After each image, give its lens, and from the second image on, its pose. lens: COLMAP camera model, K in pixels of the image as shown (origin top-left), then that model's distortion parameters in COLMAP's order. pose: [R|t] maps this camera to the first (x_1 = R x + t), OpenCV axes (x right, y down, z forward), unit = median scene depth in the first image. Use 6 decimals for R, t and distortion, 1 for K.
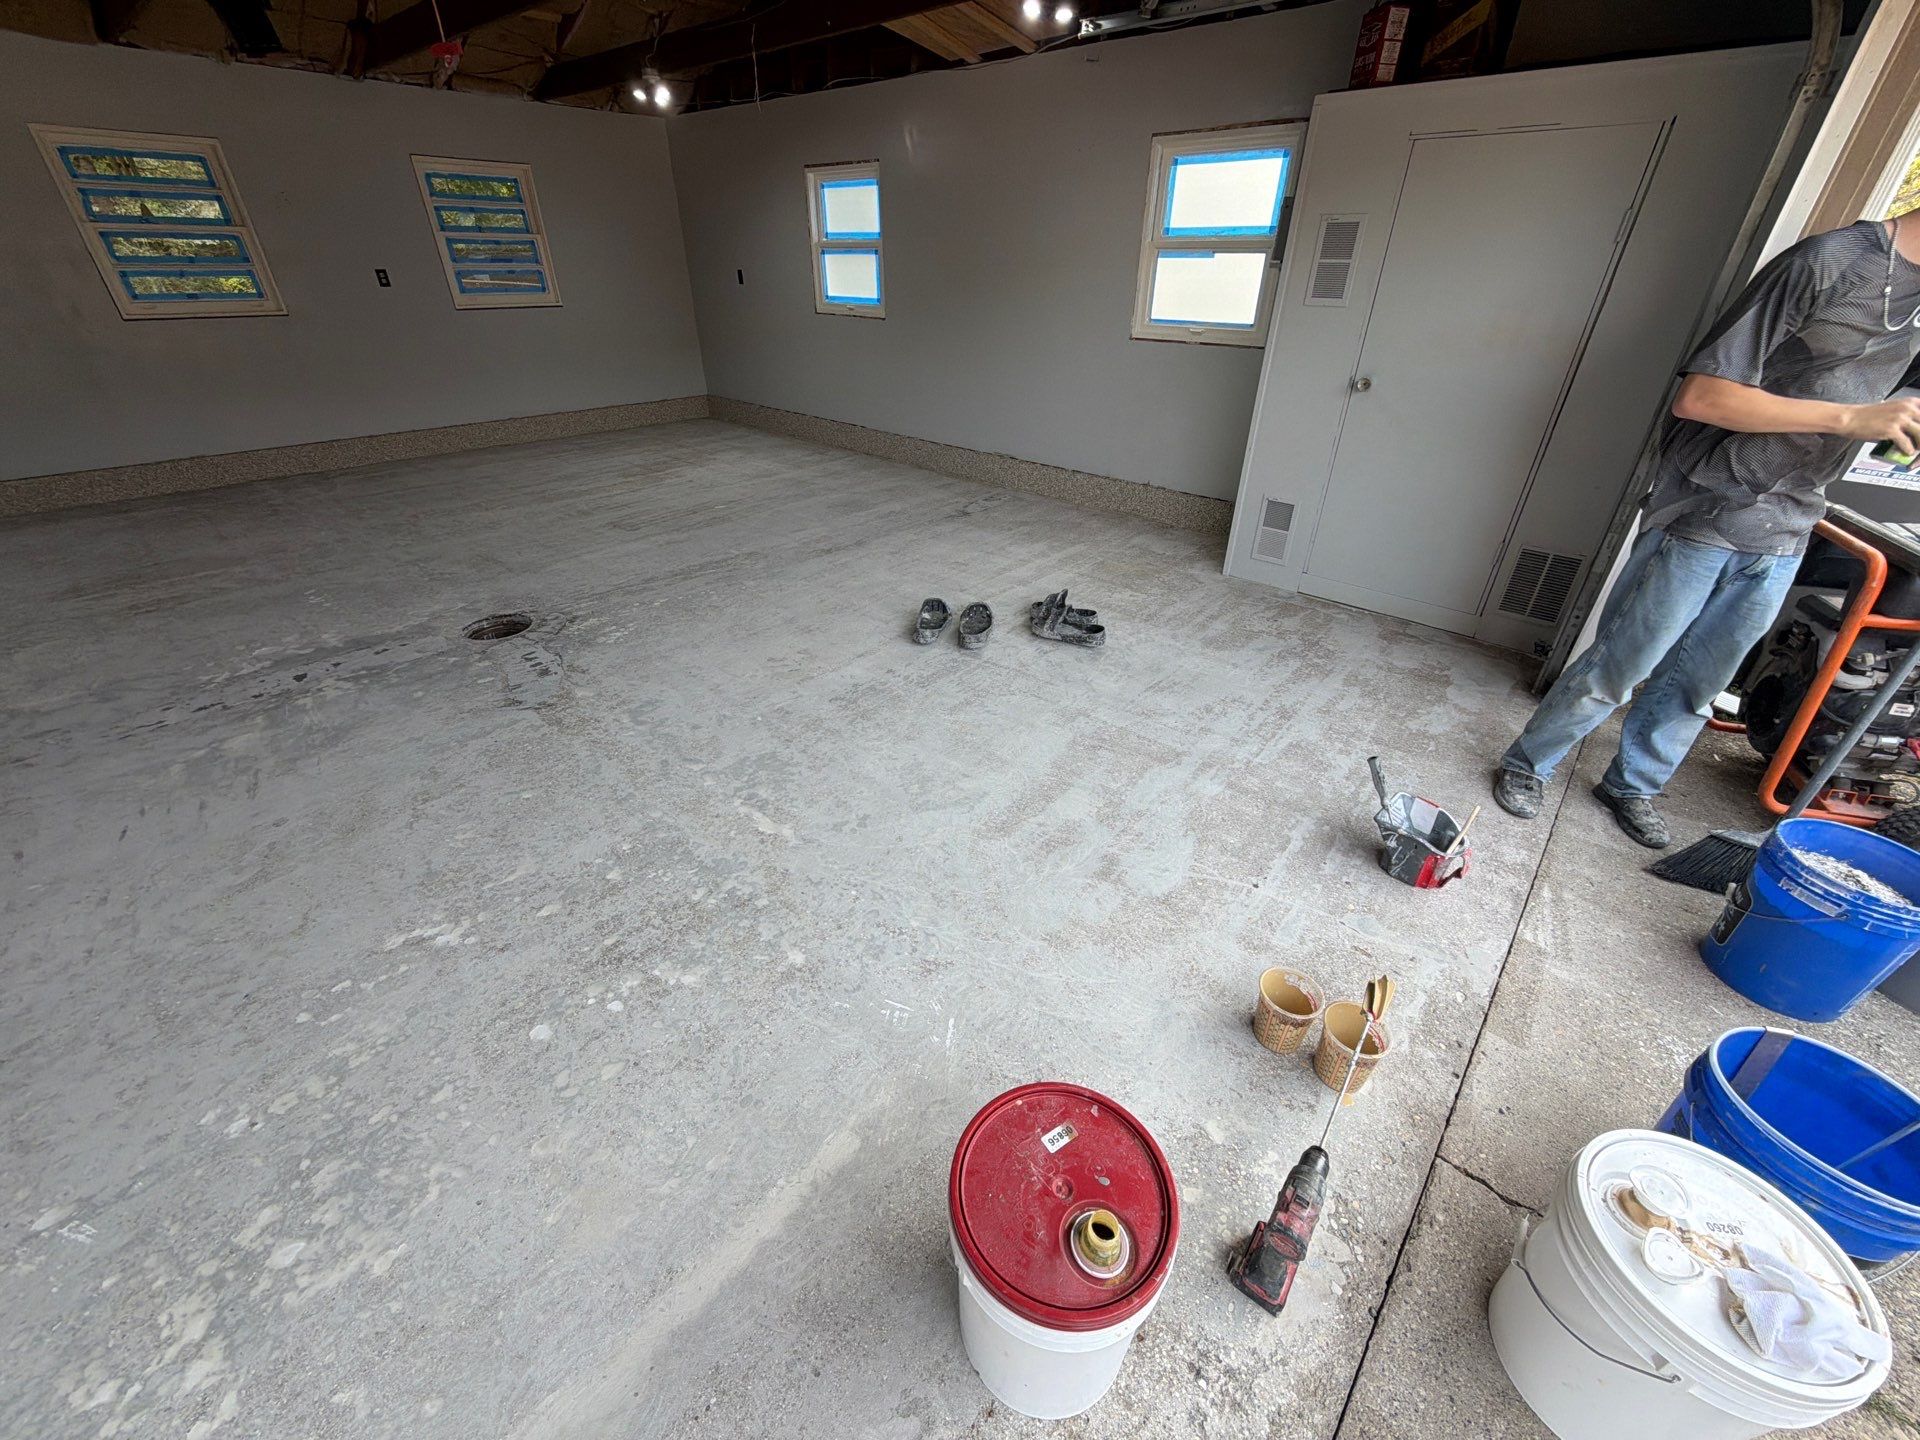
lens RADIAL K [[763.7, 0, 961.9], [0, 763.7, 721.7], [0, 0, 1]] dist [0.001108, -0.000208]
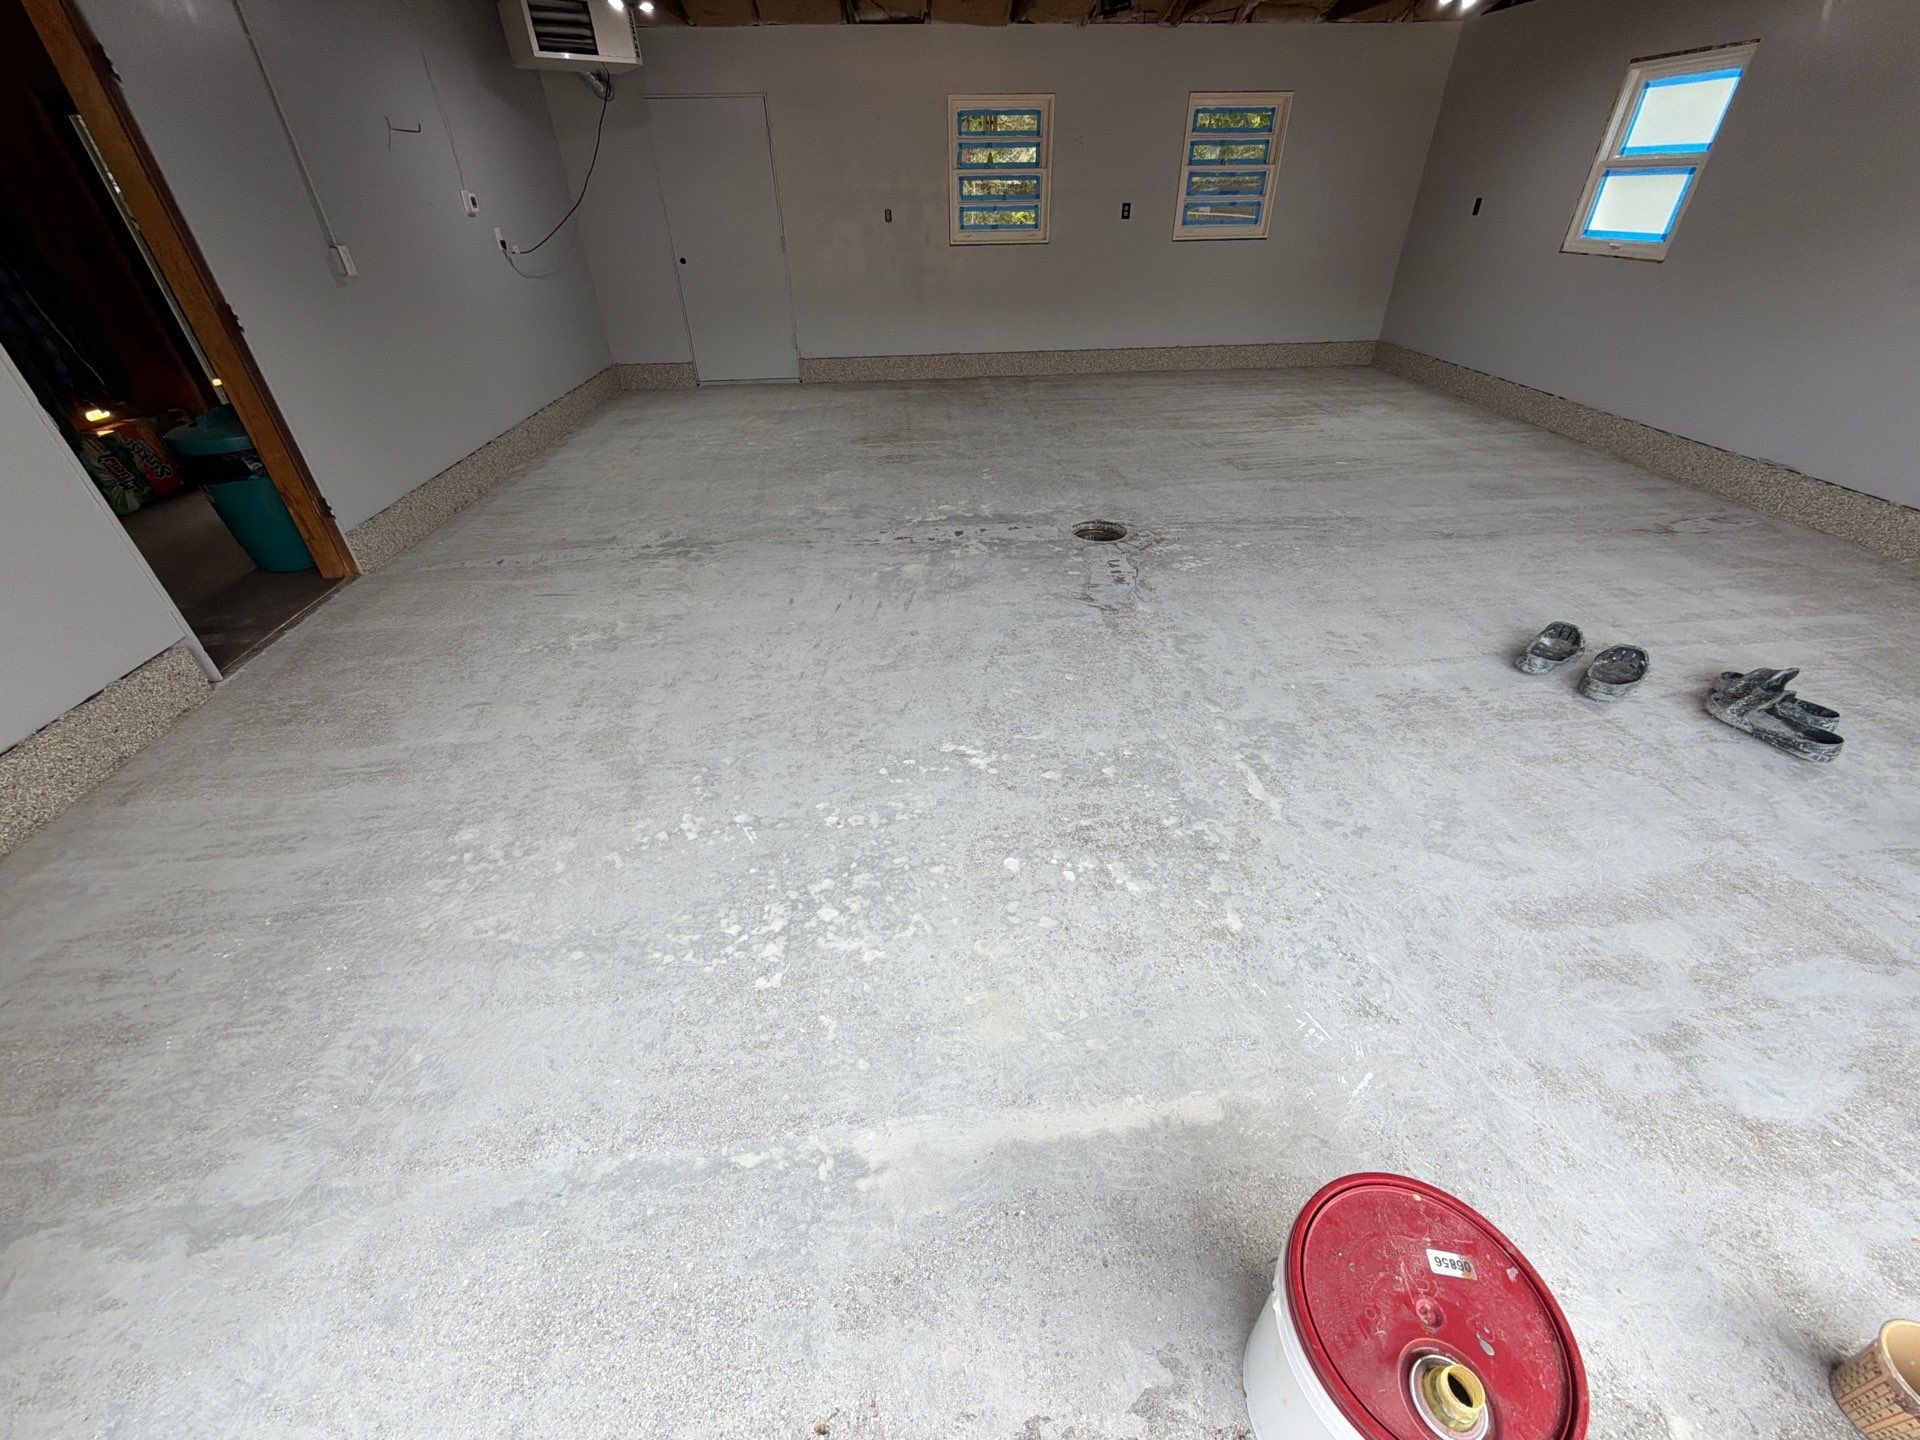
lens RADIAL K [[763.7, 0, 959.1], [0, 763.7, 721.1], [0, 0, 1]] dist [0.001108, -0.000208]
pose [[0.728162, 0.376131, -0.572979, -0.003476], [-0.338328, 0.924274, 0.176780, 0.007277], [0.596082, 0.065130, 0.800277, -0.014648]]
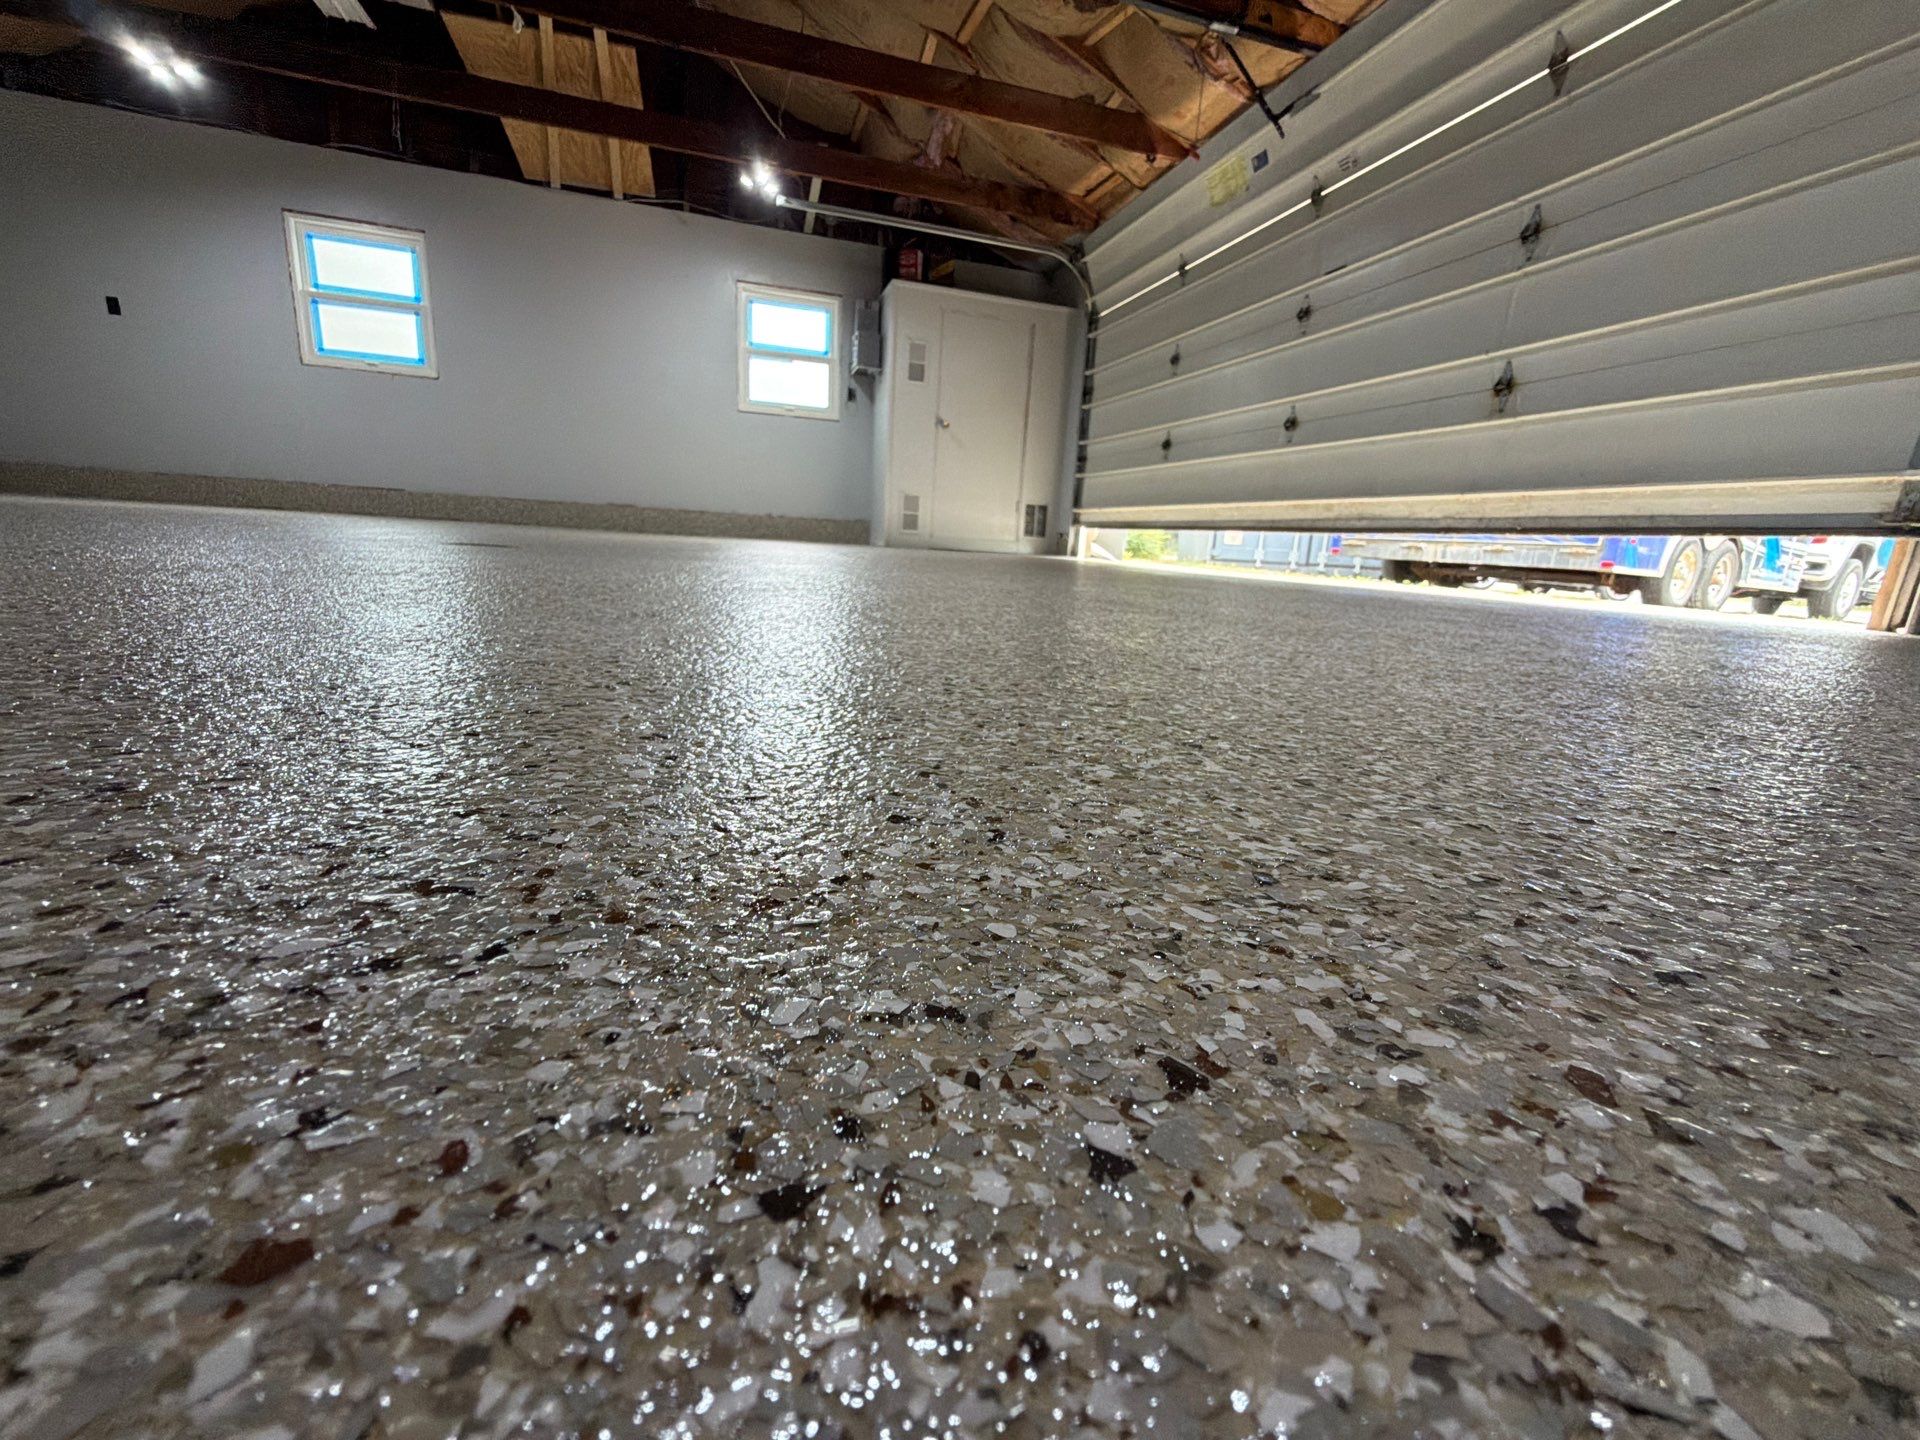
lens RADIAL K [[764.2, 0, 955.8], [0, 764.2, 717.7], [0, 0, 1]] dist [0.002341, -0.000666]
pose [[0.514919, -0.176326, 0.838909, -1.210877], [0.397313, 0.916249, -0.051287, 0.335718], [-0.759606, 0.359718, 0.541851, 0.230949]]
